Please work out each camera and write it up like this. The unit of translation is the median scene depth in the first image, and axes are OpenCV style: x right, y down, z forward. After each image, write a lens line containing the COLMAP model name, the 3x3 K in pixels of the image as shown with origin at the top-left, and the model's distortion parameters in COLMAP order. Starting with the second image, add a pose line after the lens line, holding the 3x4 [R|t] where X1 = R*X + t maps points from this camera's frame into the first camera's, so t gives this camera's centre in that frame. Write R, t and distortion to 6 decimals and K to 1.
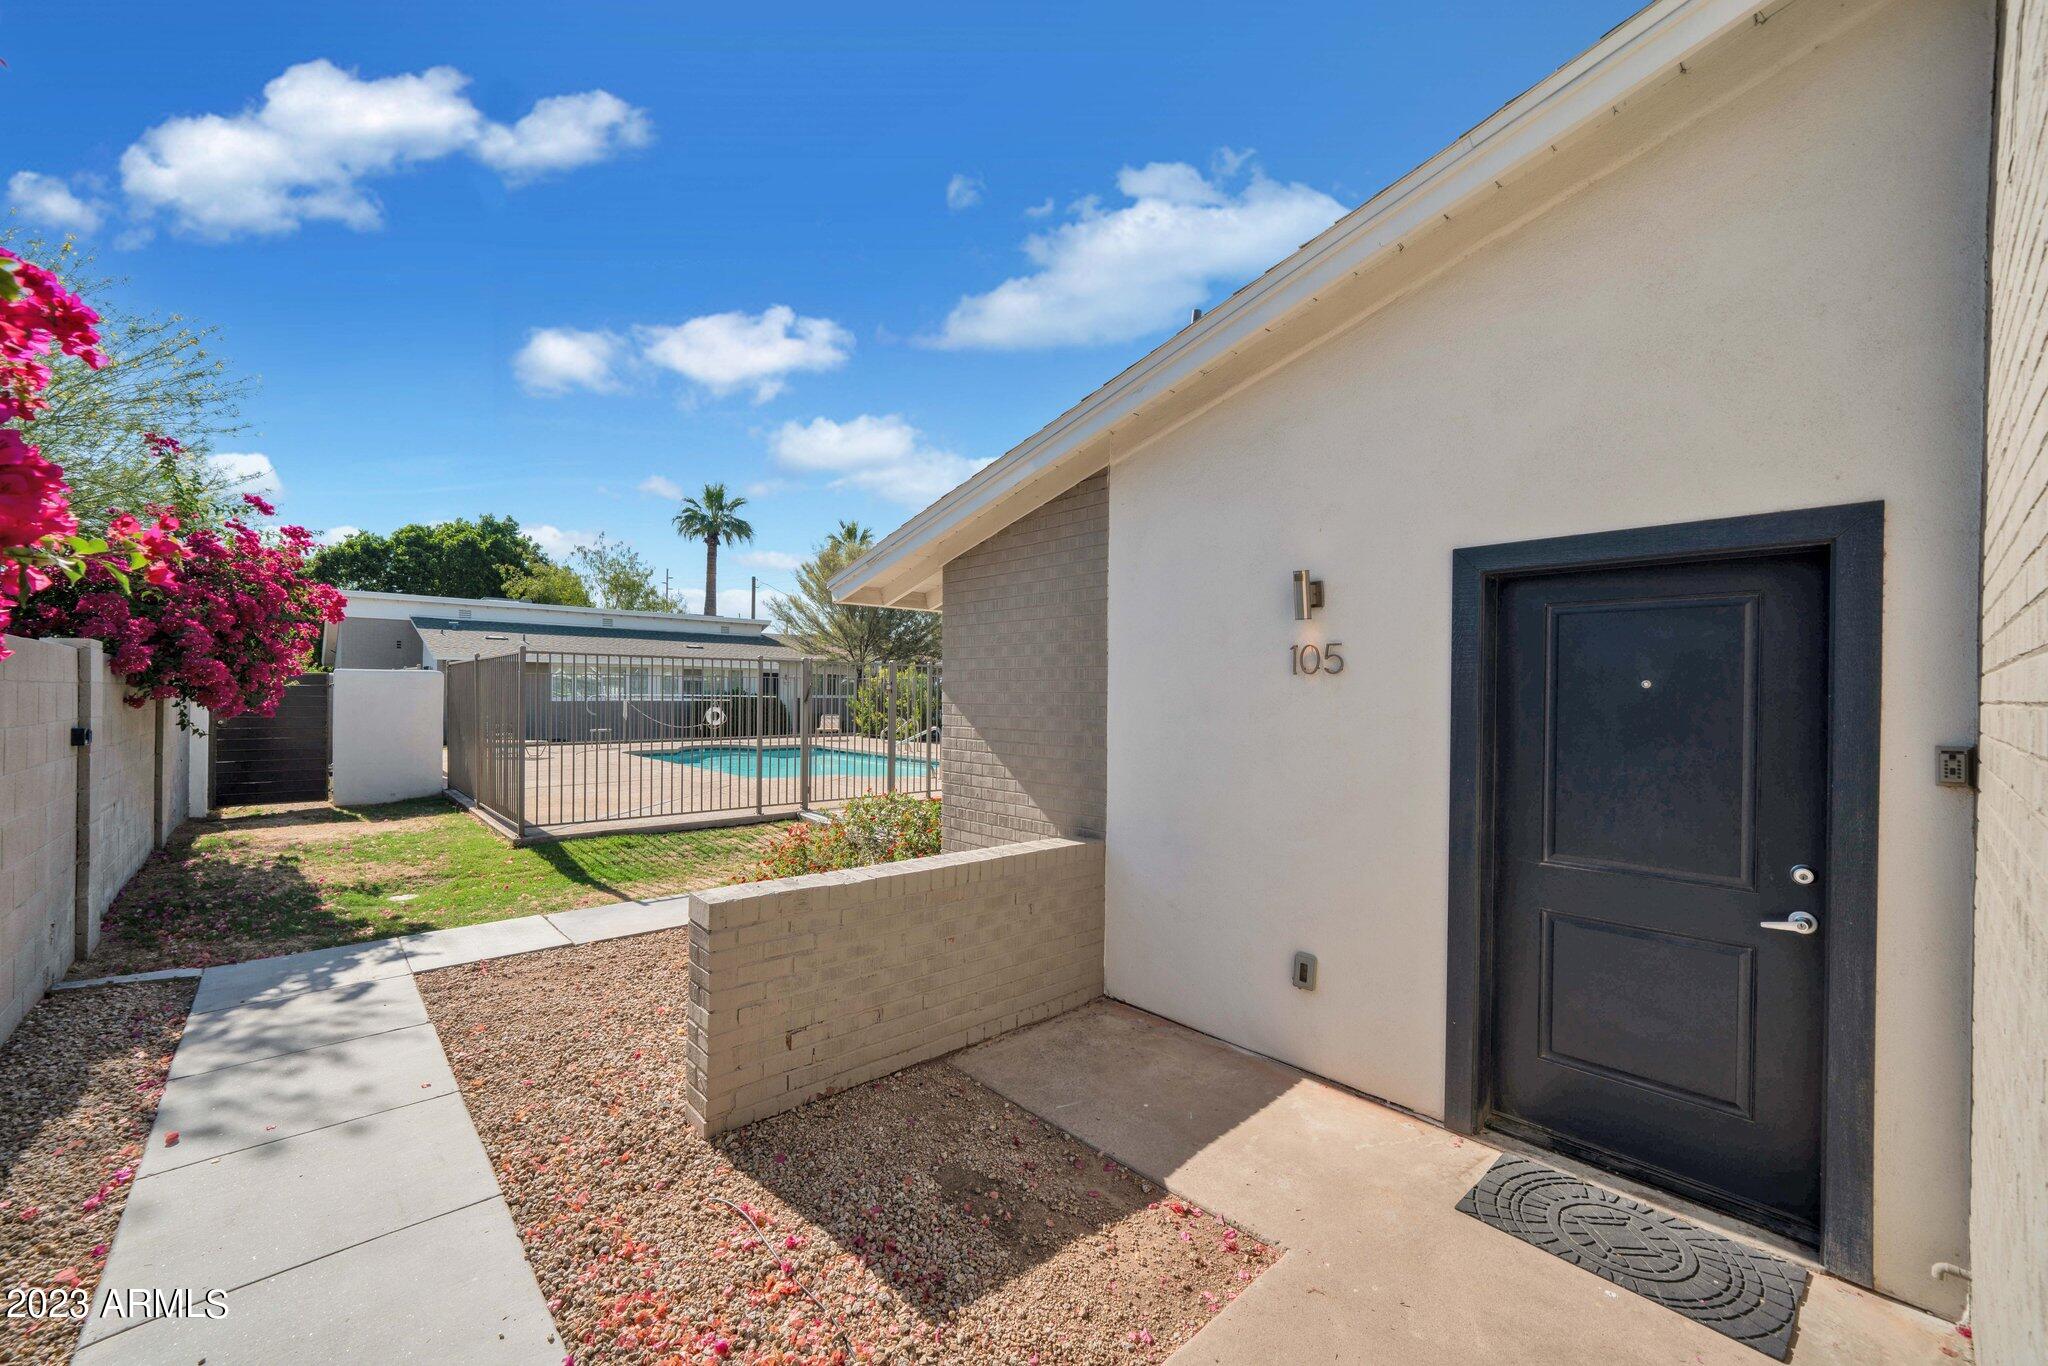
lens RADIAL K [[843.4, 0, 1018.5], [0, 843.4, 694.1], [0, 0, 1]] dist [-0.002954, -0.000100]
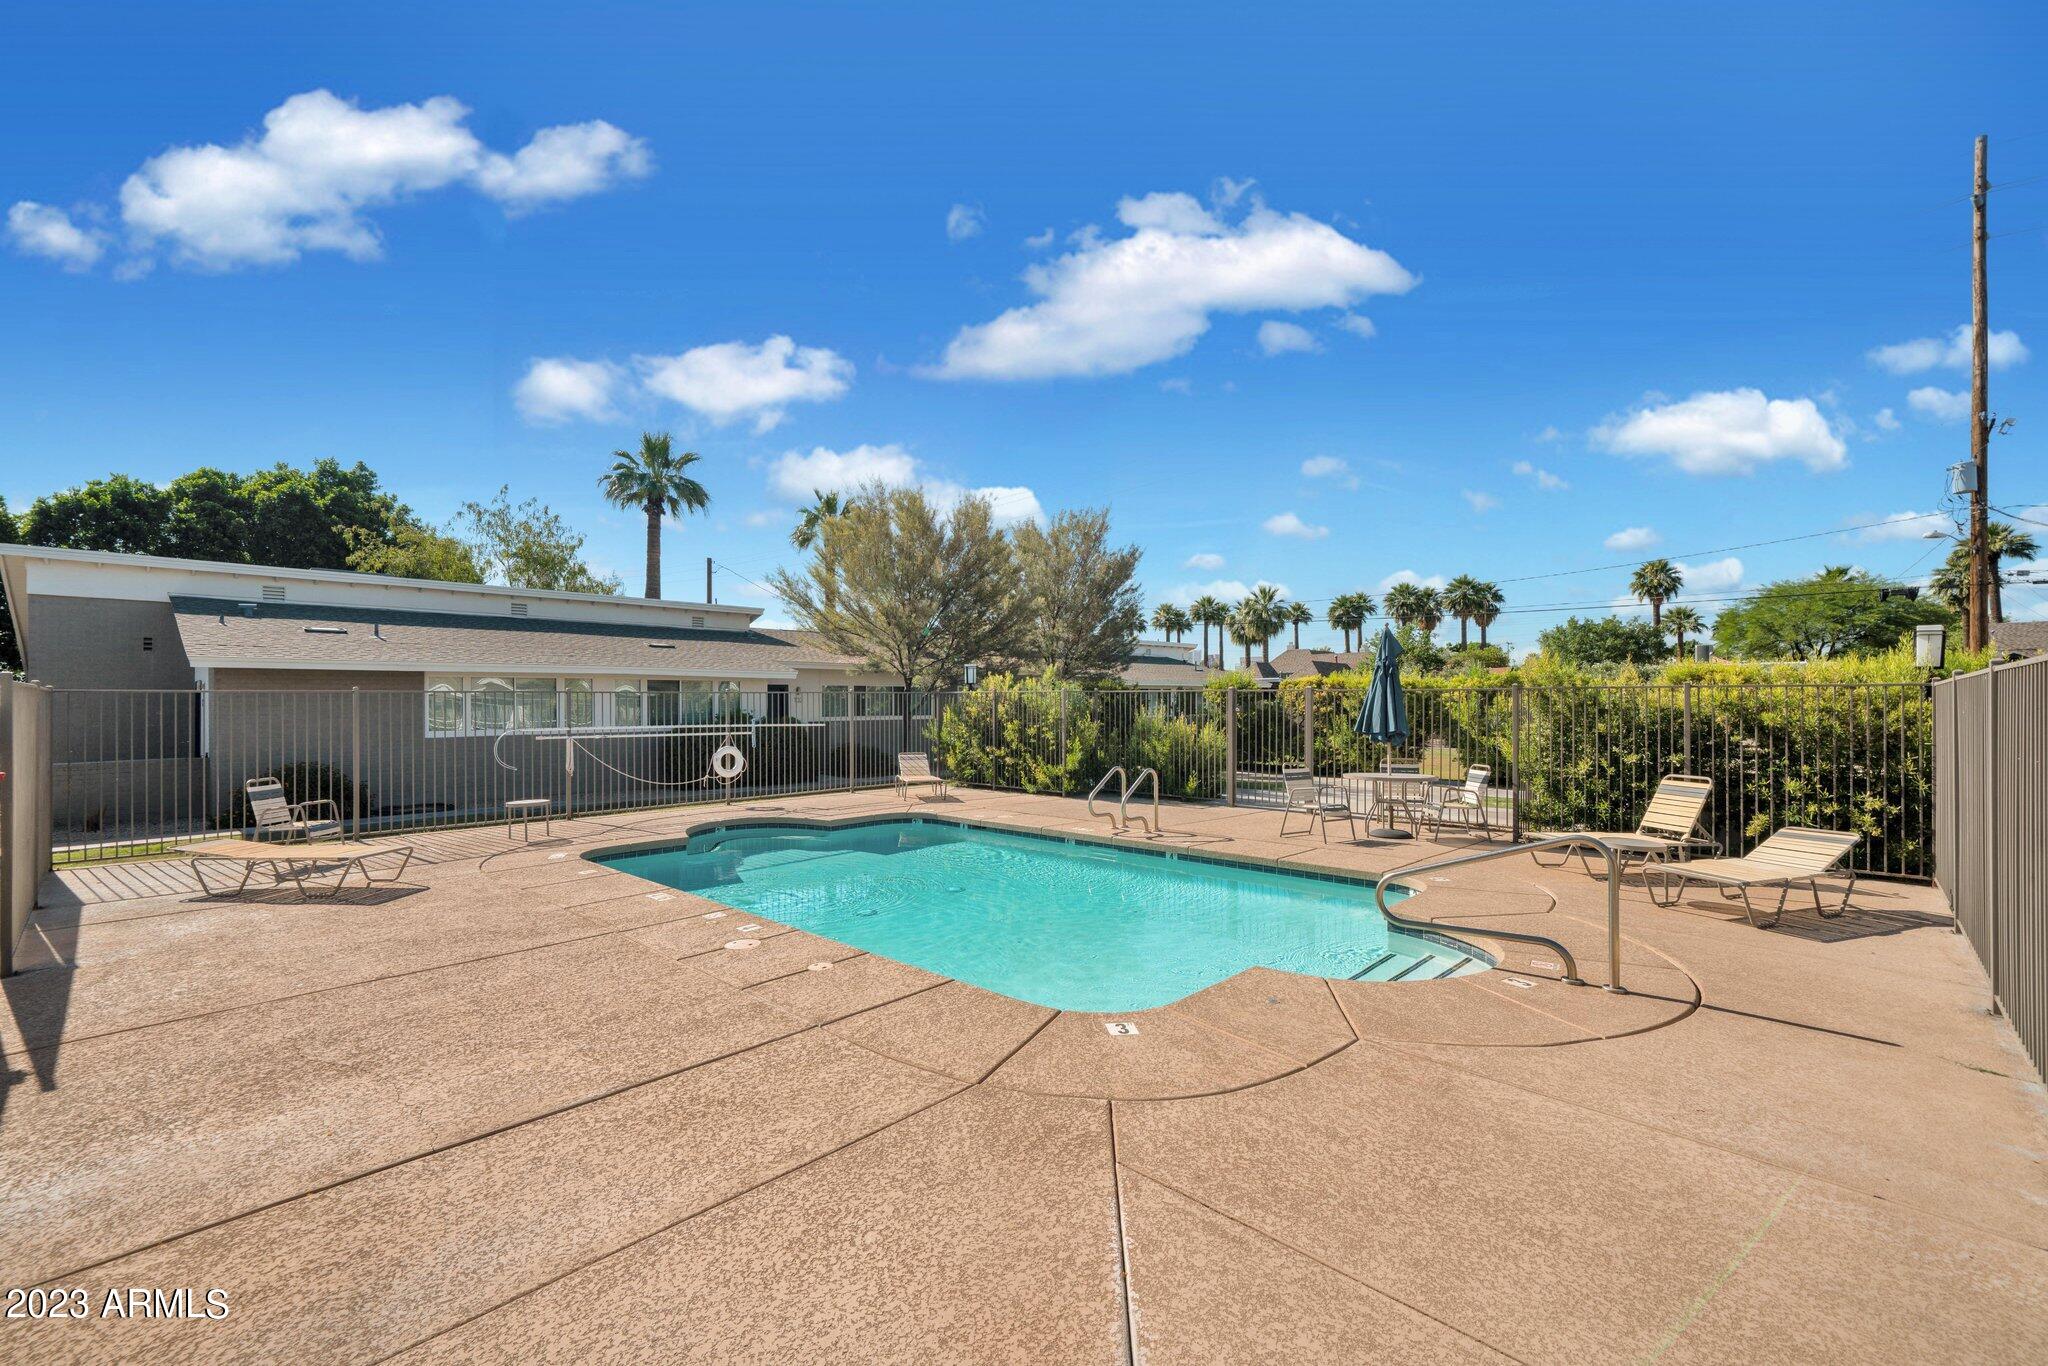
lens RADIAL K [[888.4, 0, 1021.7], [0, 888.4, 691.8], [0, 0, 1]] dist [0.002561, 0.000600]
pose [[0.996556, -0.013493, 0.081818, -0.159149], [0.014515, 0.999824, -0.011901, -0.008776], [-0.081643, 0.013048, 0.996576, 0.288286]]
